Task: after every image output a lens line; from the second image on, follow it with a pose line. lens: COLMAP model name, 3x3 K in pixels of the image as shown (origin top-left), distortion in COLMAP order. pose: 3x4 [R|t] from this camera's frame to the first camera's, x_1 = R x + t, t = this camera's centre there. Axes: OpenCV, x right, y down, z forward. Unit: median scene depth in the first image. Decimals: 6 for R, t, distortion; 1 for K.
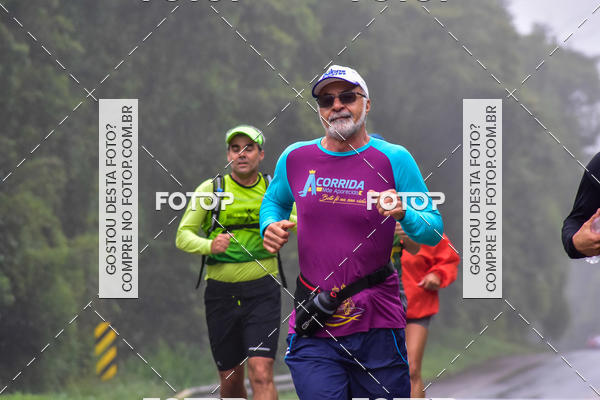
lens RADIAL K [[4090.1, 0, 323.0], [0, 4090.1, 199.8], [0, 0, 1]] dist [3.518952, 14.665799]
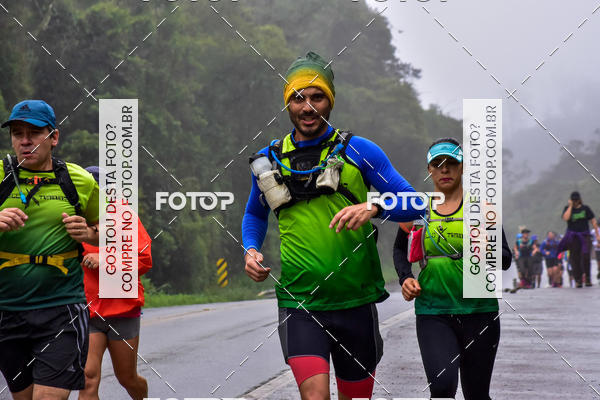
lens RADIAL K [[3979.7, 0, 298.9], [0, 3979.7, 212.4], [0, 0, 1]] dist [3.437374, 3.252004]
pose [[0.997764, -0.024323, 0.062257, -0.134073], [0.024665, 0.999685, -0.004733, 0.017189], [-0.062123, 0.006258, 0.998049, -0.922943]]
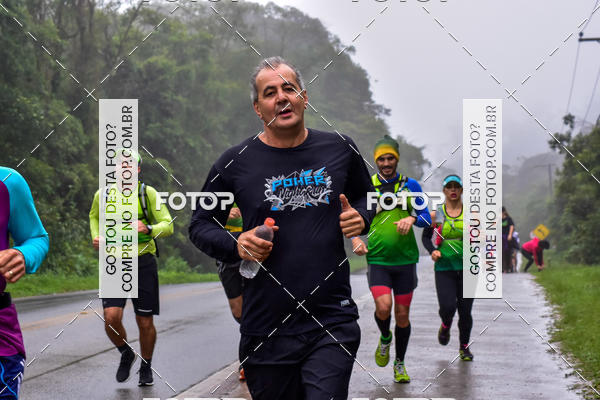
lens RADIAL K [[3584.0, 0, 308.7], [0, 3584.0, 200.3], [0, 0, 1]] dist [1.755156, 39.277709]
pose [[0.997521, -0.005539, 0.070144, -0.170131], [0.006008, 0.999961, -0.006475, 0.014319], [-0.070105, 0.006881, 0.997516, -1.315321]]
